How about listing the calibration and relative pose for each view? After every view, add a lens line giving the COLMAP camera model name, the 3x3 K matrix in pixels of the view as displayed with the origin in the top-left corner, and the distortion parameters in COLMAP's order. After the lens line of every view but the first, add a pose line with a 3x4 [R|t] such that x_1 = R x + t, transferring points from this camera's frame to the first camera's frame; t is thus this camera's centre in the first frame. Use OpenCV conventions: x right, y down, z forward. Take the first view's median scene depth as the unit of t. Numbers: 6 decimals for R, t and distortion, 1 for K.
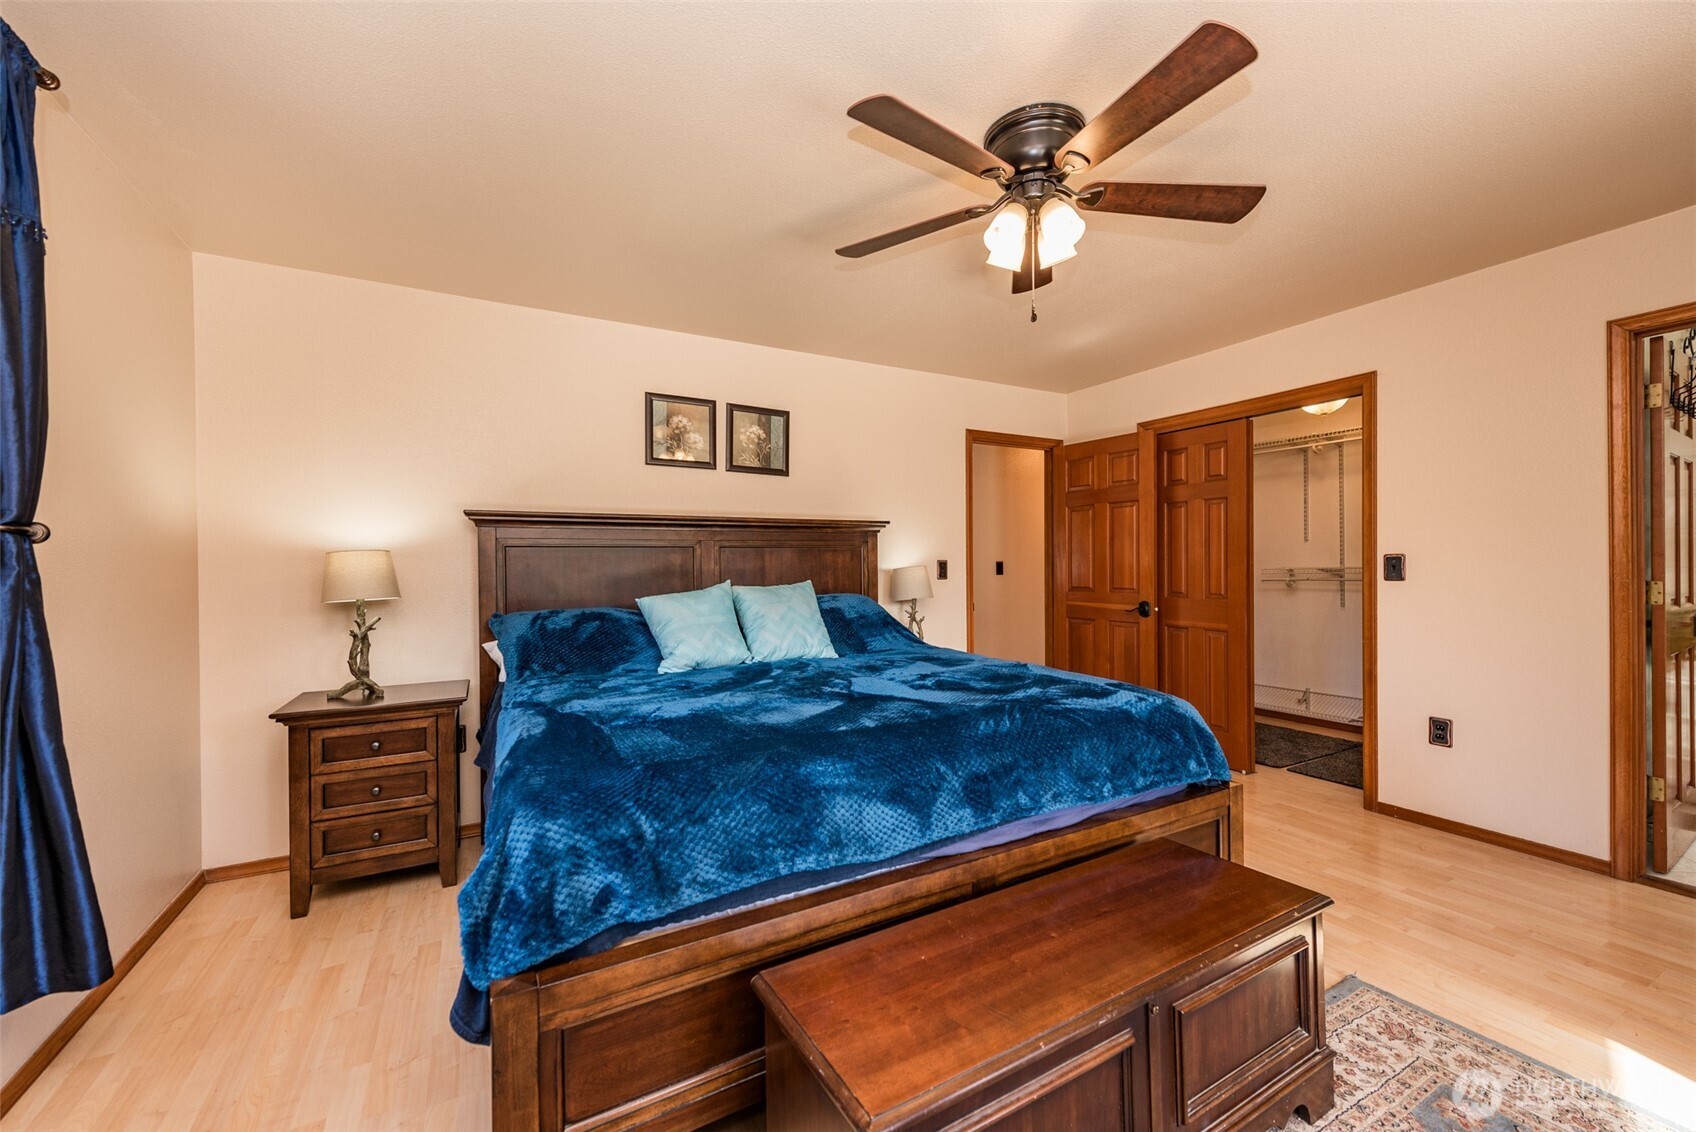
lens RADIAL K [[664.4, 0, 843.2], [0, 664.4, 568.4], [0, 0, 1]] dist [0.005689, -0.002282]
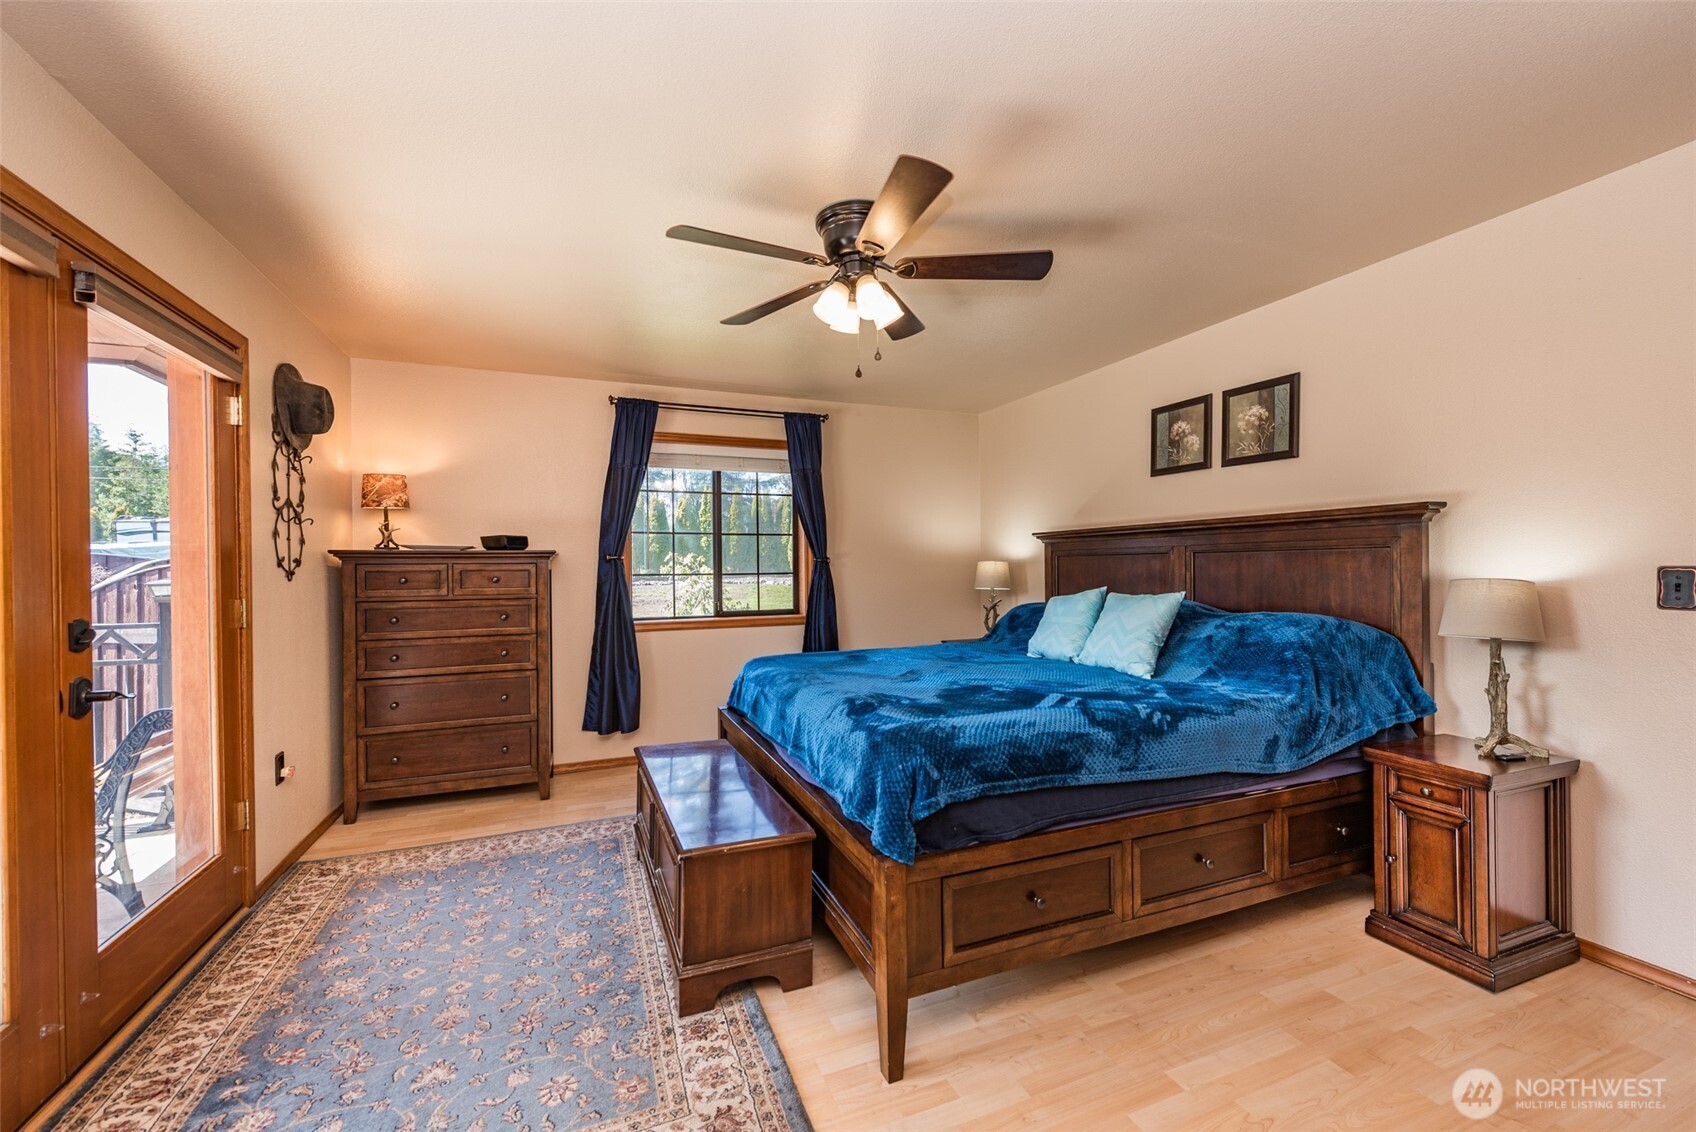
lens RADIAL K [[664.4, 0, 838.0], [0, 664.4, 568.3], [0, 0, 1]] dist [0.005689, -0.002282]
pose [[-0.122356, 0.008192, -0.992452, 0.786675], [0.004156, 0.999961, 0.007742, -0.018174], [0.992478, -0.003177, -0.122386, 0.590548]]
